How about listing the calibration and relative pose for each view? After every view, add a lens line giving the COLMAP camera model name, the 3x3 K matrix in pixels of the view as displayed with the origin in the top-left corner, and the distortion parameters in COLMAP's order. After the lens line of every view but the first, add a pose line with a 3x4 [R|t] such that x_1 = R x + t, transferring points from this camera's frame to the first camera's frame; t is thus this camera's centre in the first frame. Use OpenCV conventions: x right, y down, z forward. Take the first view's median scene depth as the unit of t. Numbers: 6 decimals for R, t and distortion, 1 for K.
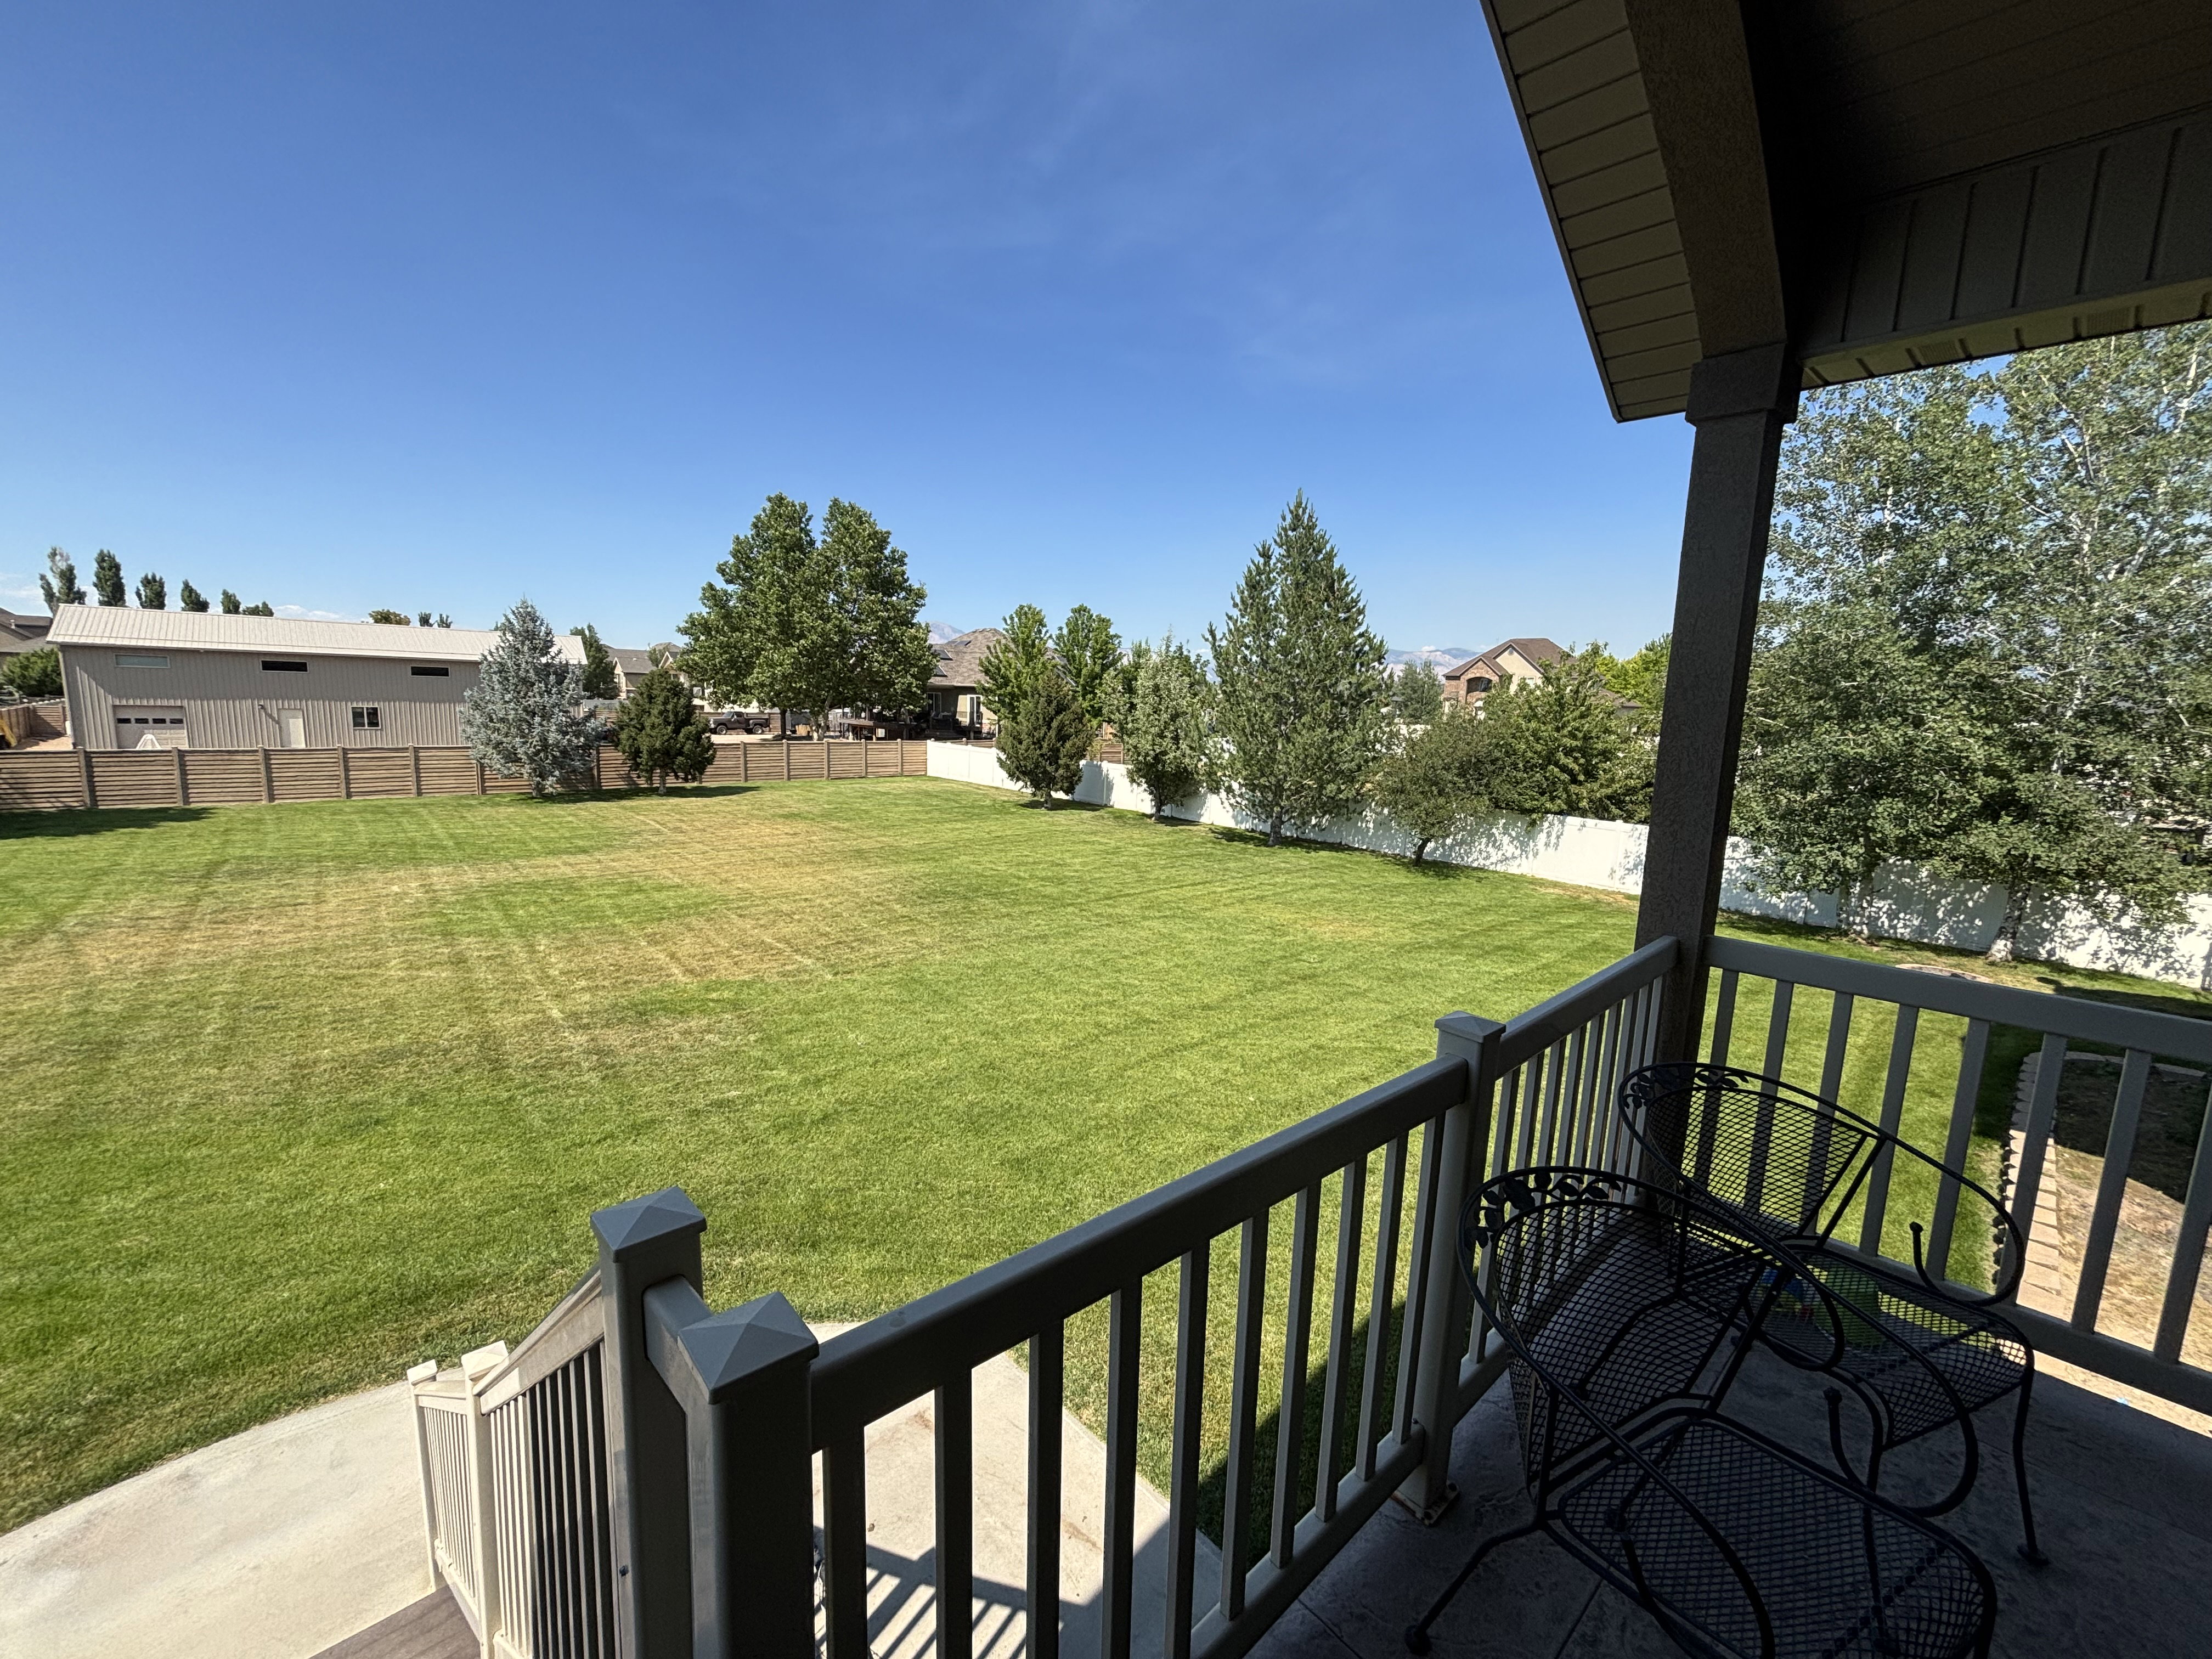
lens RADIAL K [[874.6, 0, 1109.4], [0, 874.6, 847.5], [0, 0, 1]] dist [-0.012577, 0.000399]
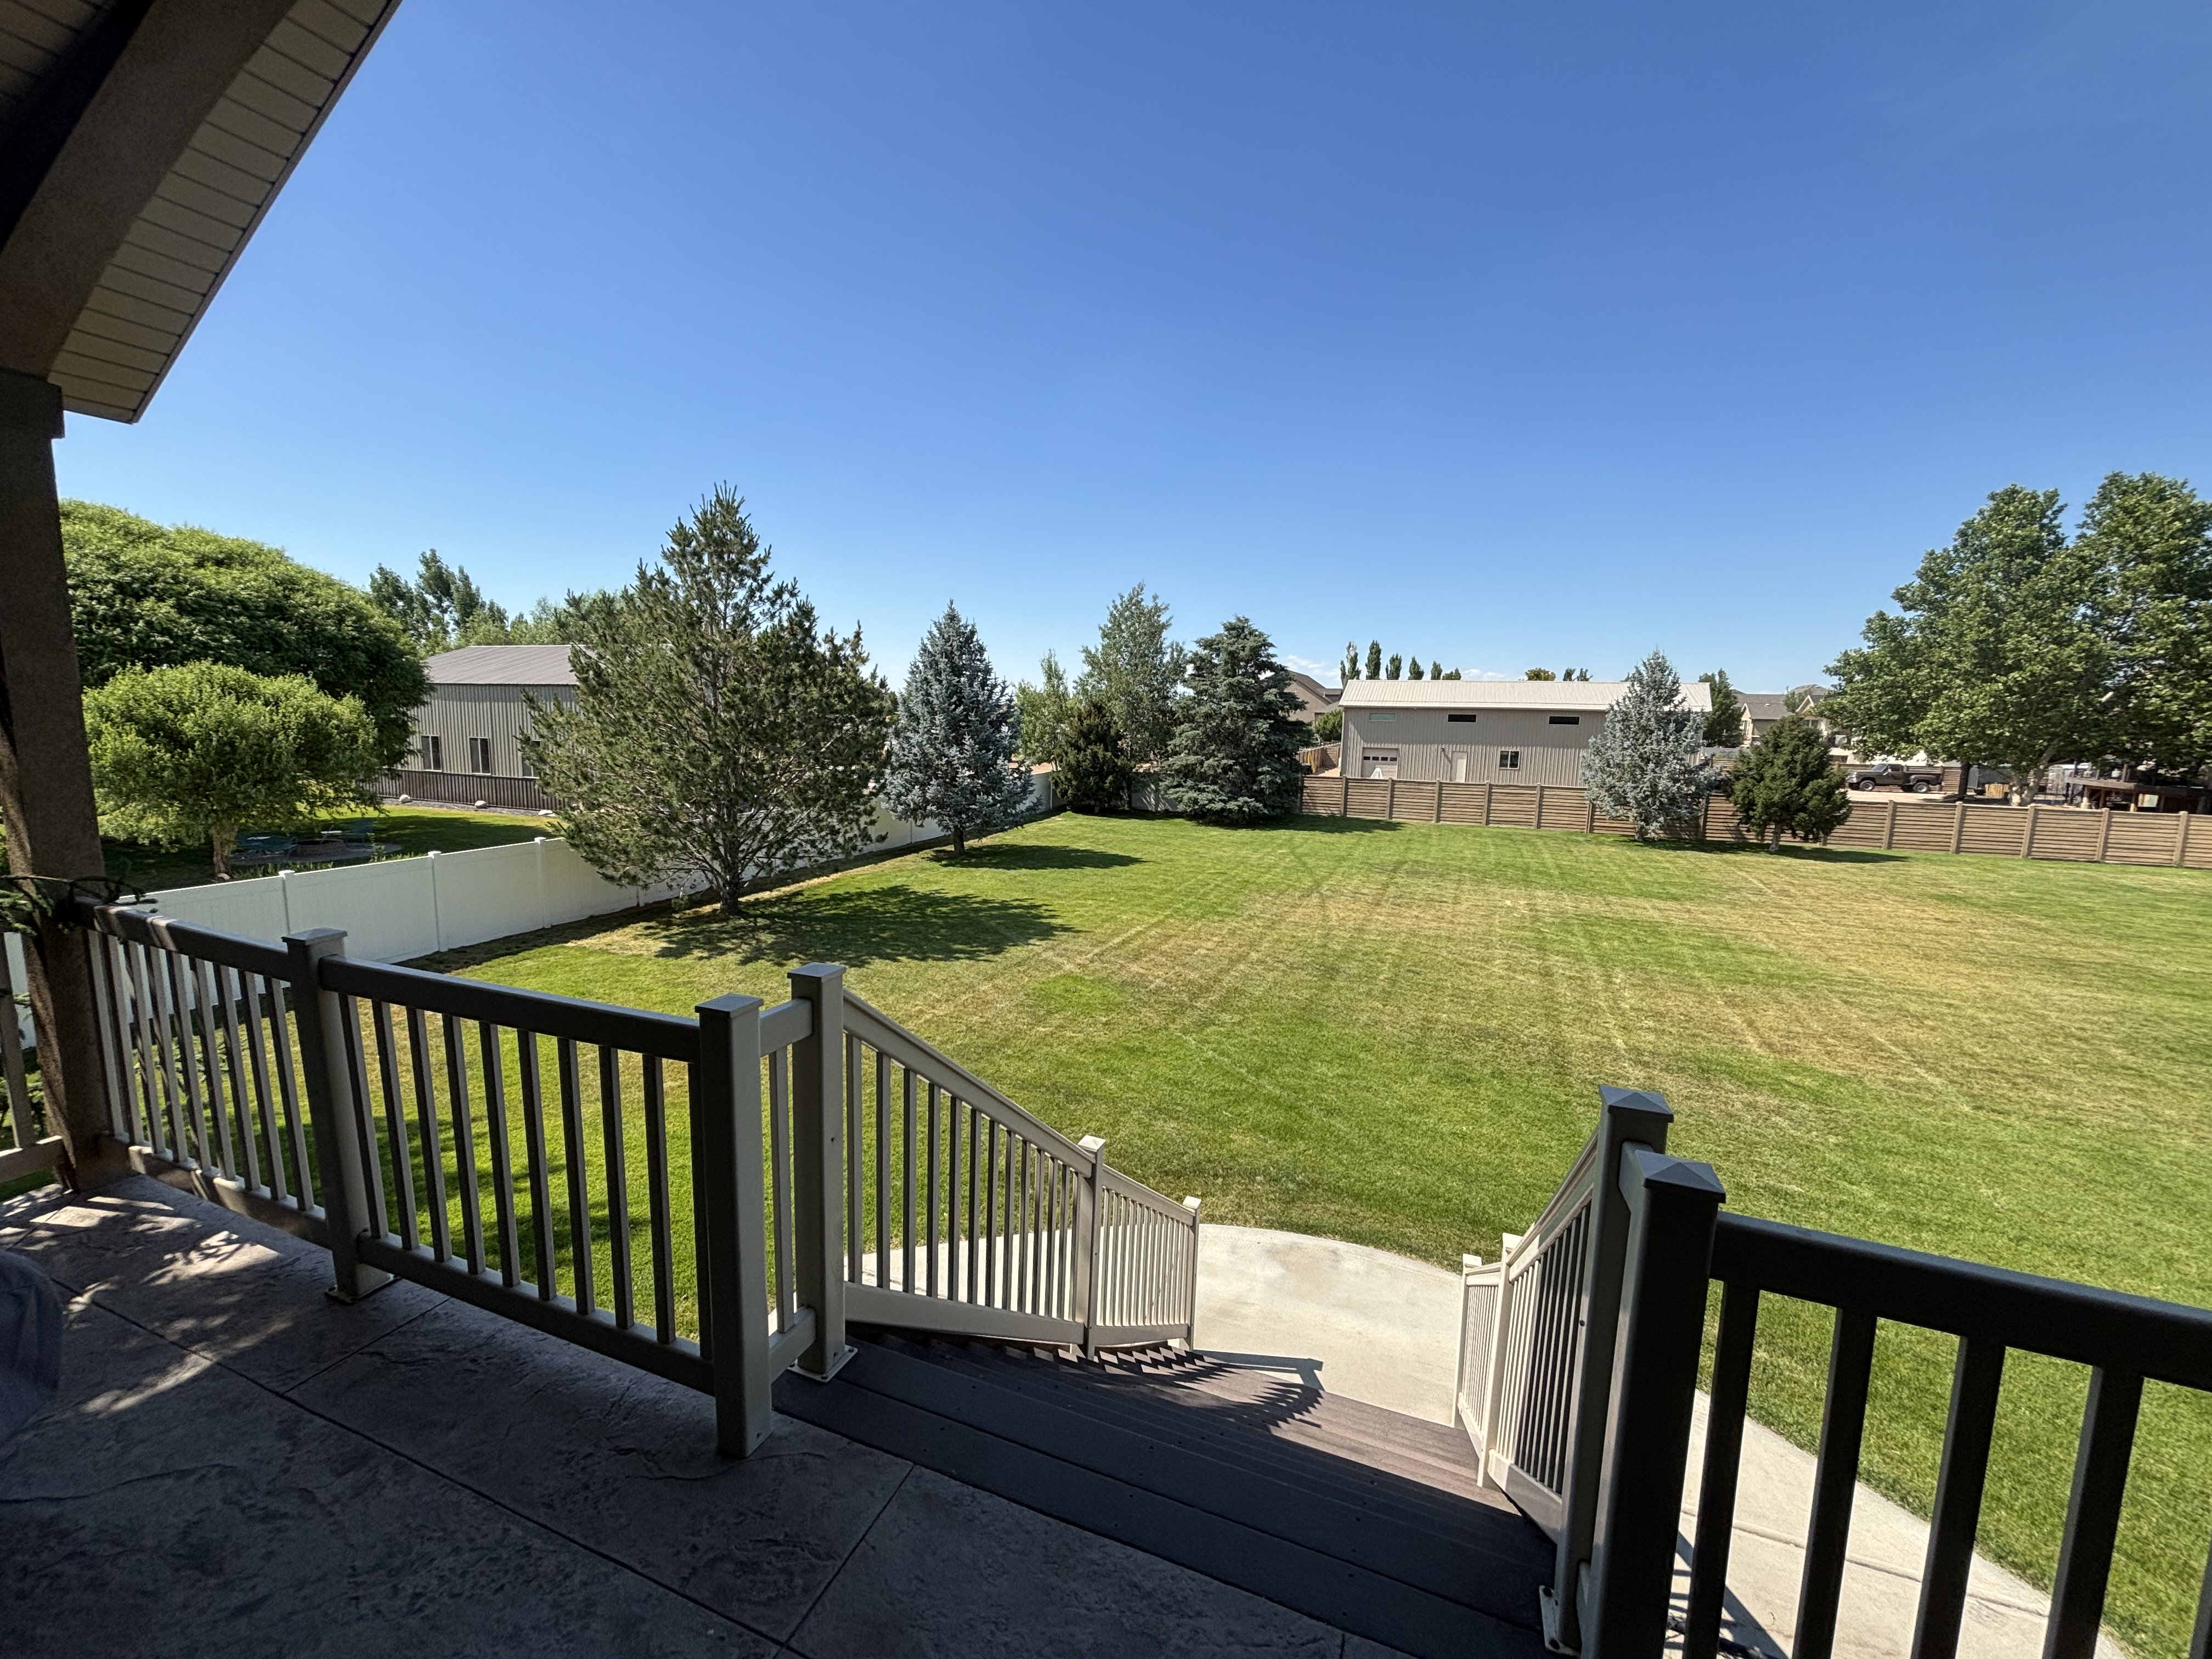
lens RADIAL K [[895.0, 0, 1106.0], [0, 895.0, 829.5], [0, 0, 1]] dist [0.001224, -0.000762]
pose [[0.432856, 0.092822, -0.896671, 0.021353], [-0.159675, 0.986851, 0.025077, 0.003523], [0.887209, 0.132321, 0.441986, -0.032953]]
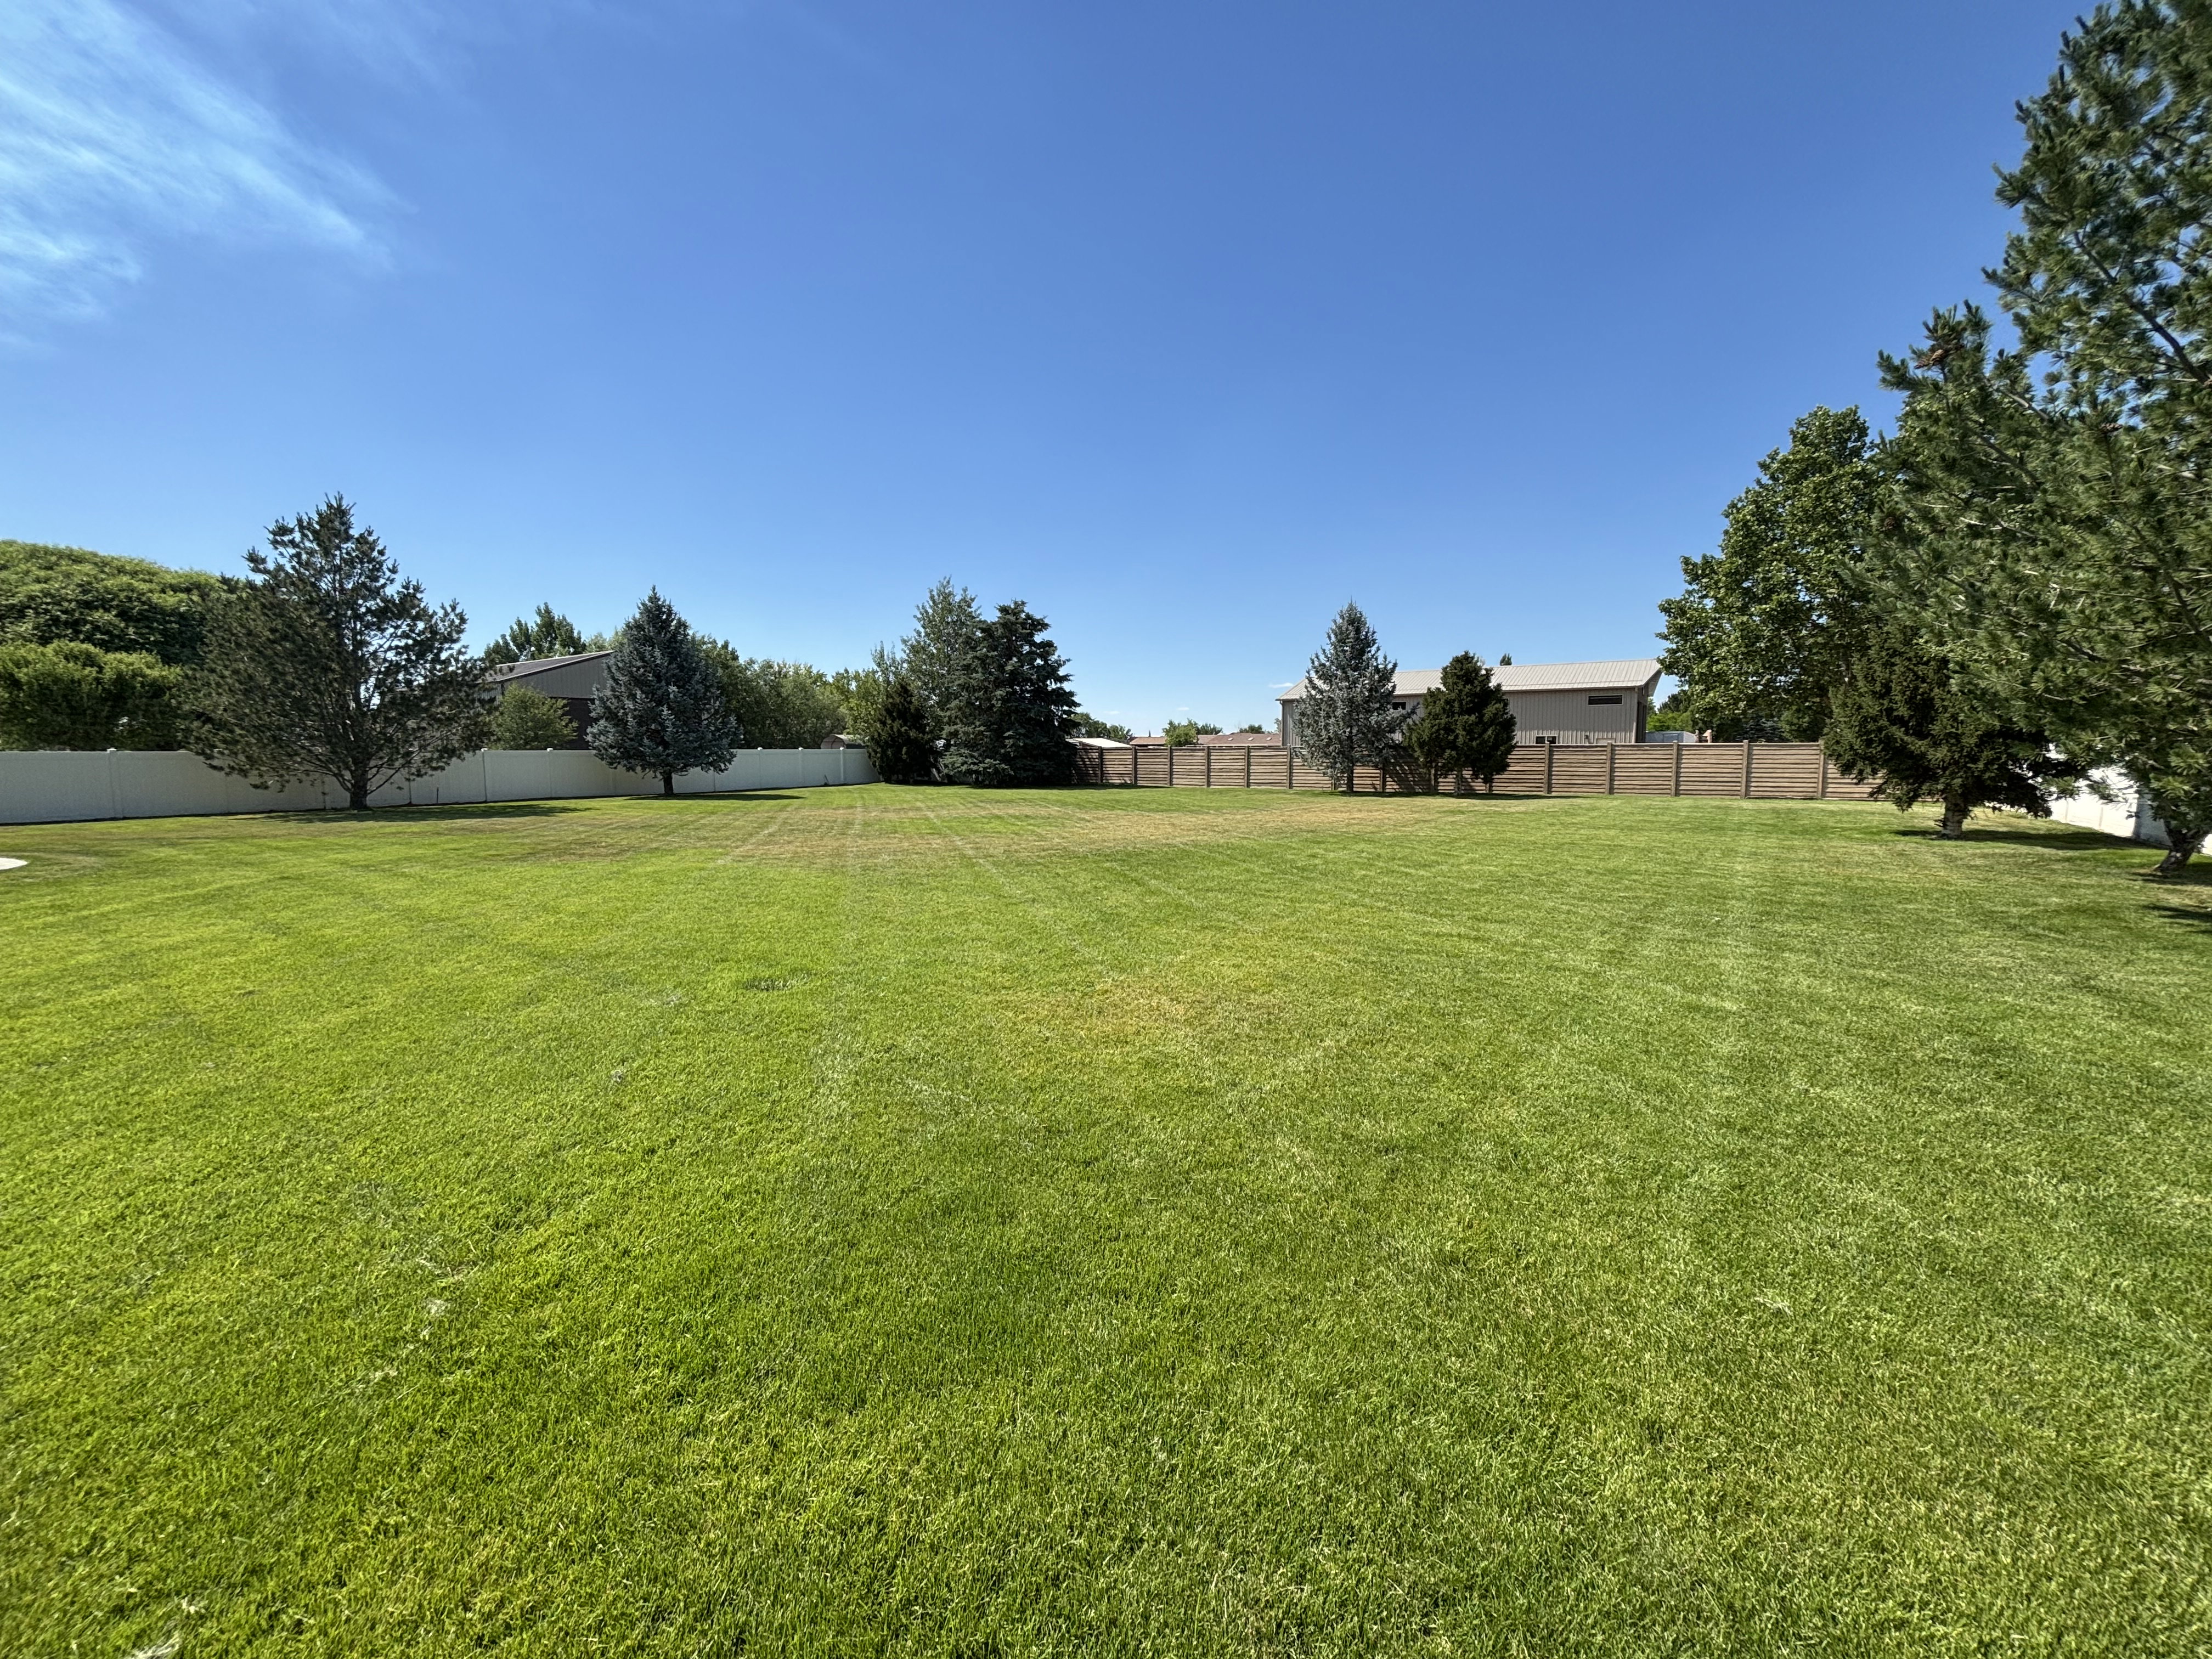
lens RADIAL K [[898.2, 0, 1106.0], [0, 898.2, 829.5], [0, 0, 1]] dist [-0.004618, -0.000386]
pose [[0.232506, 0.049778, -0.971320, 0.309834], [-0.155068, 0.987811, 0.013504, 0.017048], [0.960154, 0.147481, 0.237391, 0.464748]]
